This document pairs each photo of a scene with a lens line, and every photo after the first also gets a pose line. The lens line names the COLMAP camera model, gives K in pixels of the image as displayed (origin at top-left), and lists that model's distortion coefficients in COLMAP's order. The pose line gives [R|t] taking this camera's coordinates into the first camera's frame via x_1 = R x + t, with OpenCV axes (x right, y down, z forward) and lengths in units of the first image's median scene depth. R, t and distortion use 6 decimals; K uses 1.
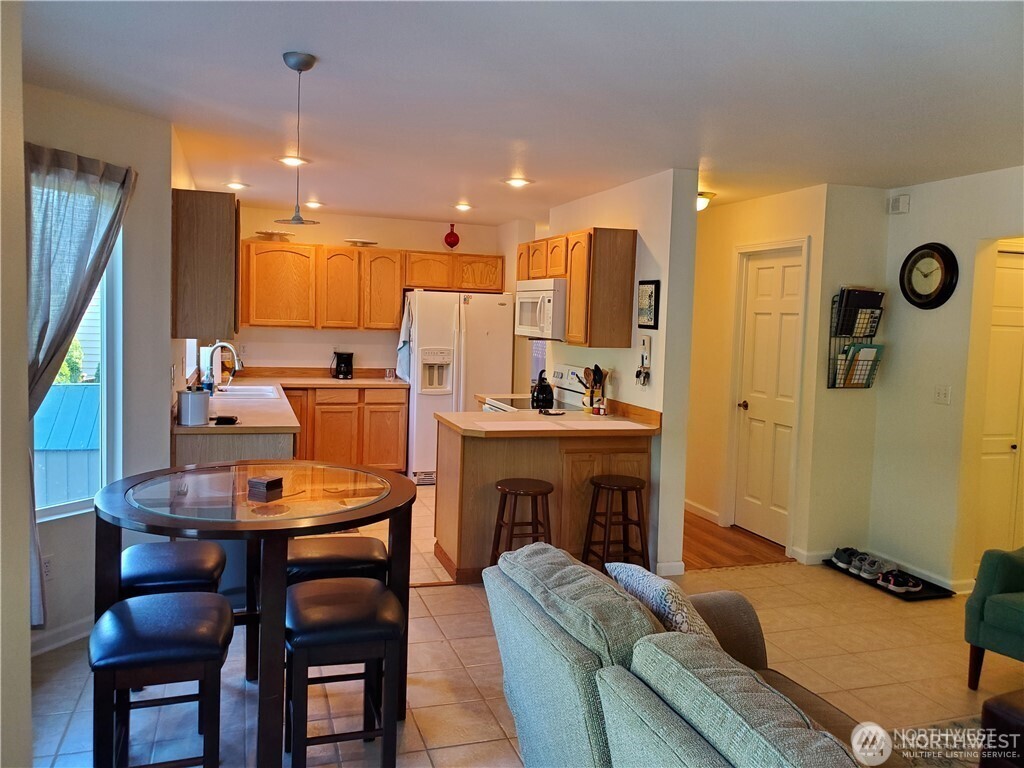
lens RADIAL K [[785.7, 0, 509.6], [0, 785.7, 379.7], [0, 0, 1]] dist [0.009052, -0.015249]
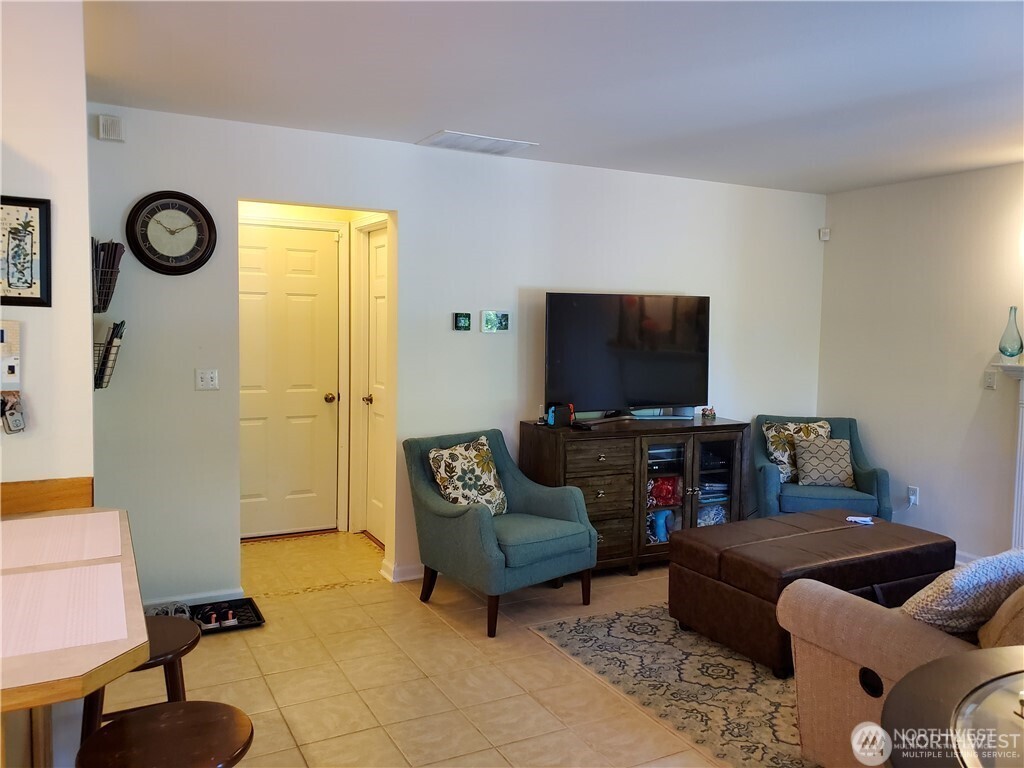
lens RADIAL K [[785.7, 0, 506.6], [0, 785.7, 379.3], [0, 0, 1]] dist [0.009052, -0.015249]
pose [[-0.147785, -0.107868, 0.983120, -0.215183], [0.060766, 0.991166, 0.117885, -0.040705], [-0.987151, 0.077162, -0.139925, 0.547573]]
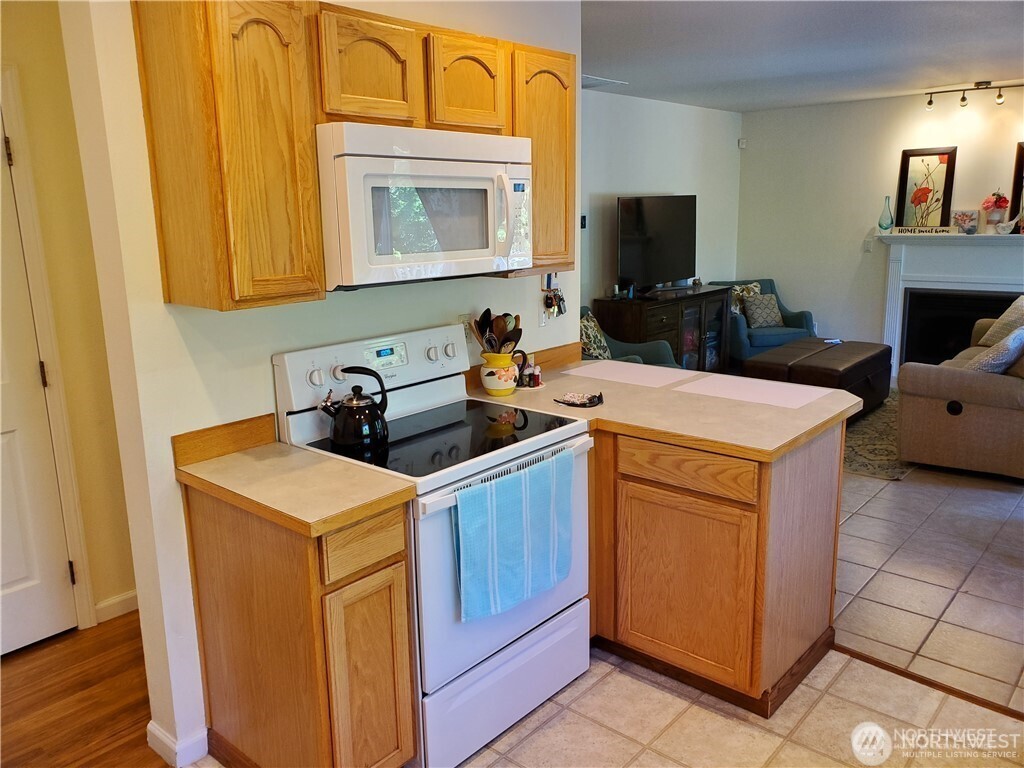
lens RADIAL K [[785.7, 0, 512.9], [0, 785.7, 385.0], [0, 0, 1]] dist [0.009052, -0.015249]
pose [[-0.510420, -0.212370, 0.833289, -0.267402], [0.078294, 0.953523, 0.290970, -0.093722], [-0.856354, 0.213758, -0.470070, 0.938475]]
